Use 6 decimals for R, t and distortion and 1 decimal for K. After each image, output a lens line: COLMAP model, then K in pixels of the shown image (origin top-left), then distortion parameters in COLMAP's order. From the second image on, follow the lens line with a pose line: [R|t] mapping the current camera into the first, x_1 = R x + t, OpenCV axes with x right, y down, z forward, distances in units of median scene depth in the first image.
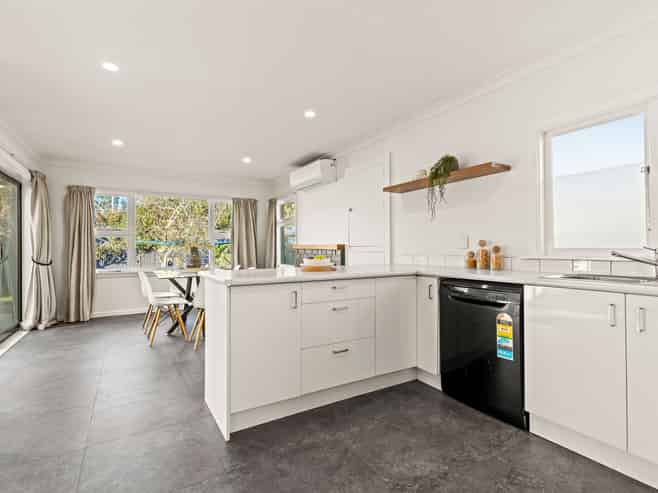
lens RADIAL K [[330.1, 0, 330.8], [0, 330.1, 245.4], [0, 0, 1]] dist [0.002612, -0.000277]
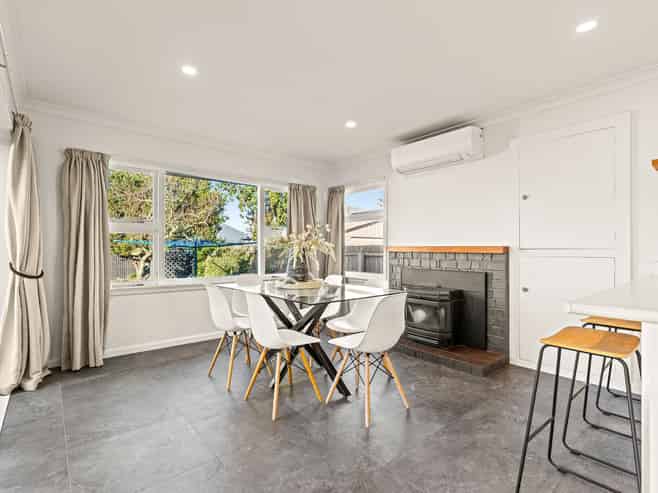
lens RADIAL K [[330.1, 0, 326.9], [0, 330.1, 248.3], [0, 0, 1]] dist [0.002612, -0.000277]
pose [[0.989013, 0.005232, 0.147739, -0.406318], [-0.005341, 0.999986, 0.000344, 0.003508], [-0.147735, -0.001130, 0.989026, 0.316551]]
